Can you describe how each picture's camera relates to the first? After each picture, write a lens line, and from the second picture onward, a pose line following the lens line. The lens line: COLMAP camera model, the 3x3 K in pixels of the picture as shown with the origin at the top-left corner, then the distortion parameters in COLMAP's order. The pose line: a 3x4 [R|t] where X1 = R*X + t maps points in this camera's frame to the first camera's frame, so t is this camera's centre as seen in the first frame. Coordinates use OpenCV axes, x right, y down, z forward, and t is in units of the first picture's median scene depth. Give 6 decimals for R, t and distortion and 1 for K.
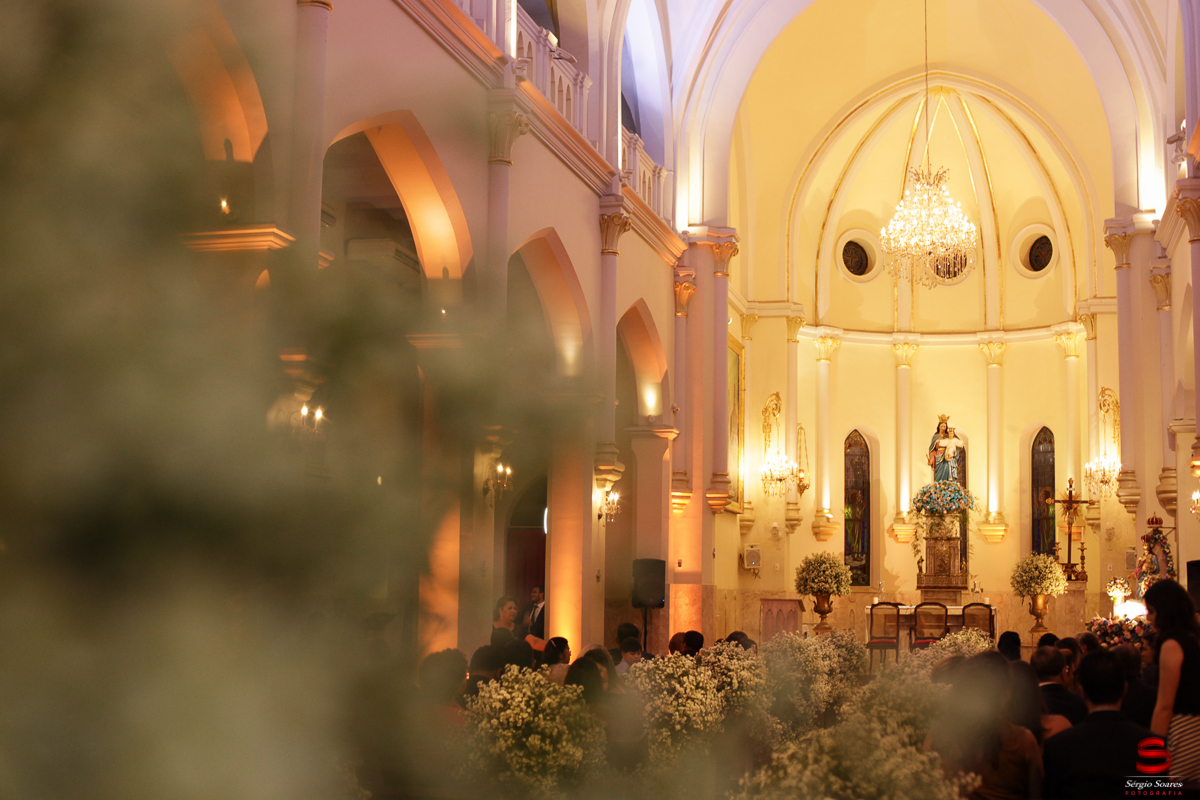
lens RADIAL K [[1741.6, 0, 597.8], [0, 1741.6, 388.9], [0, 0, 1]] dist [-0.120679, 0.000000]
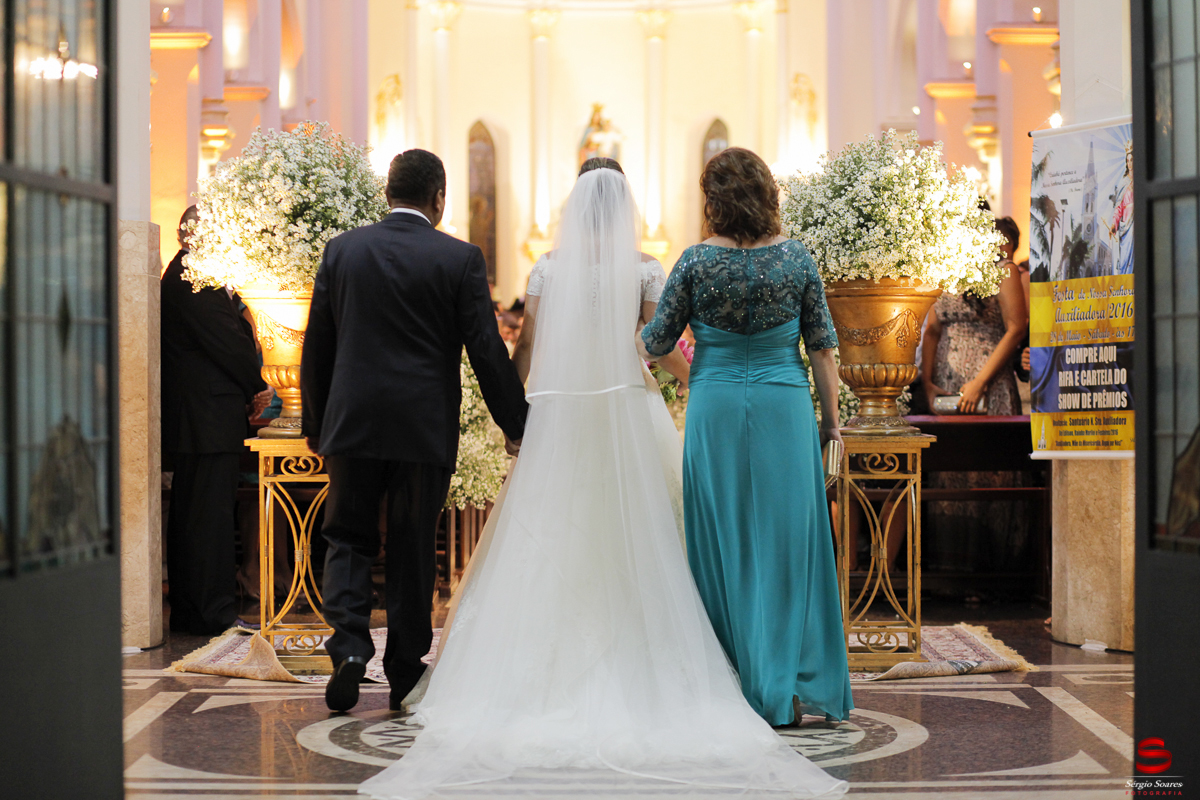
lens RADIAL K [[2861.7, 0, 594.4], [0, 2861.7, 398.2], [0, 0, 1]] dist [0.120228, 0.000000]
pose [[0.971416, -0.018102, 0.236693, -0.131211], [-0.012559, 0.991773, 0.127392, -0.020466], [-0.237051, -0.126723, 0.963197, -0.325585]]
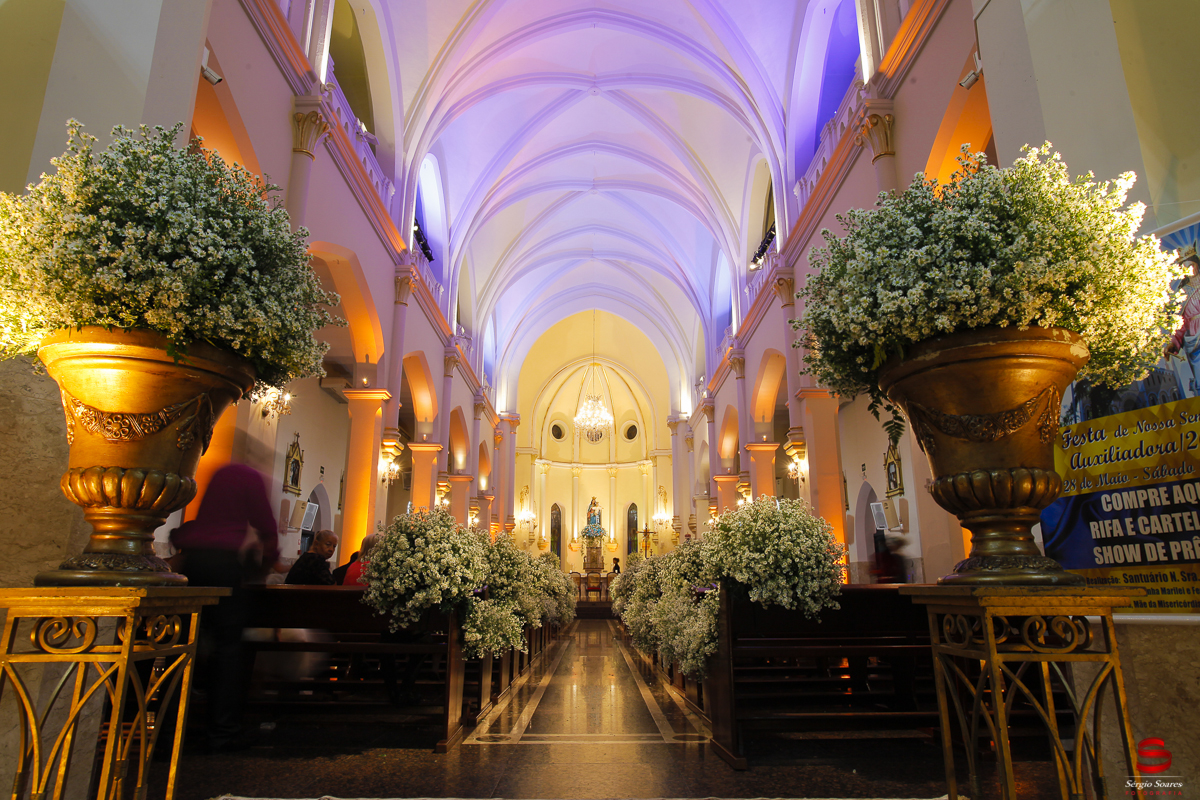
lens RADIAL K [[755.8, 0, 601.7], [0, 755.8, 391.7], [0, 0, 1]] dist [-0.005290, 0.012492]
pose [[0.968901, 0.051653, 0.241999, -0.060005], [-0.017127, 0.989624, -0.142659, 0.022833], [-0.246857, 0.134077, 0.959732, -0.043871]]
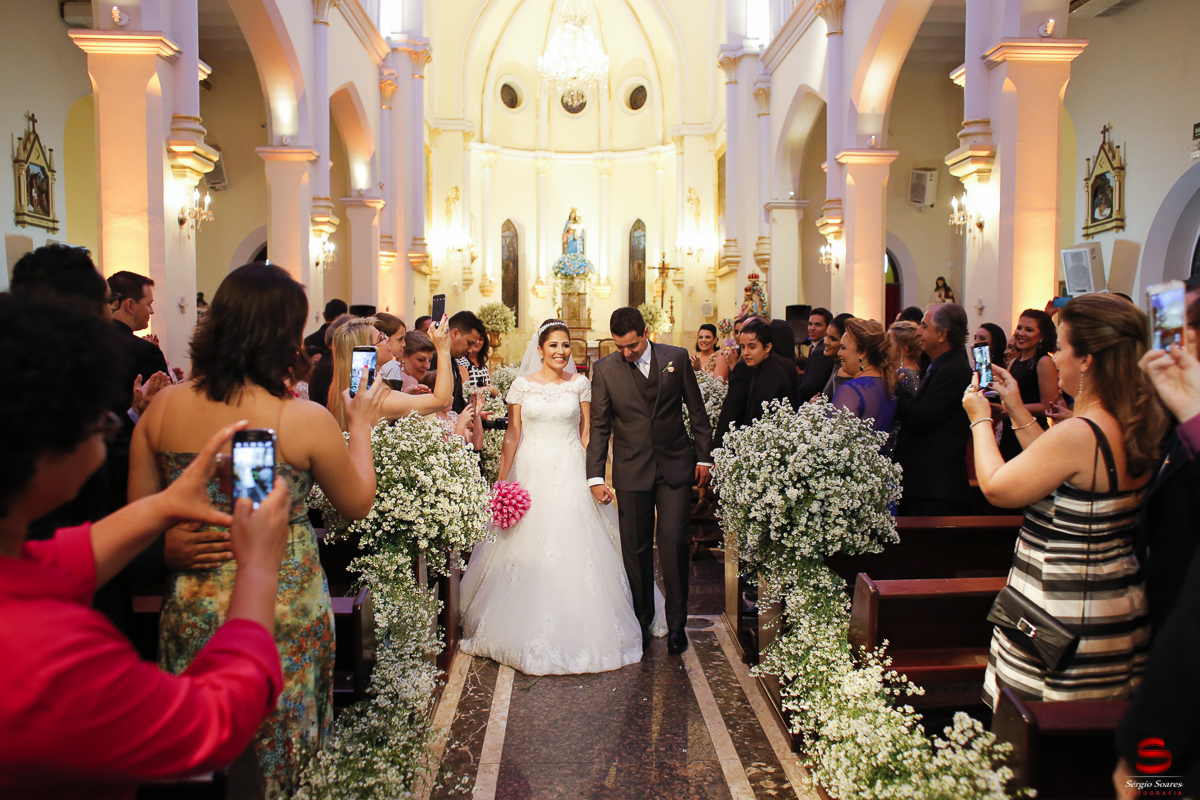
lens RADIAL K [[958.9, 0, 605.8], [0, 958.9, 387.4], [0, 0, 1]] dist [-0.045098, 0.031751]
pose [[0.961277, -0.025516, 0.274401, 0.006631], [-0.021589, 0.985672, 0.167287, 0.032043], [-0.274738, -0.166733, 0.946953, 0.251305]]
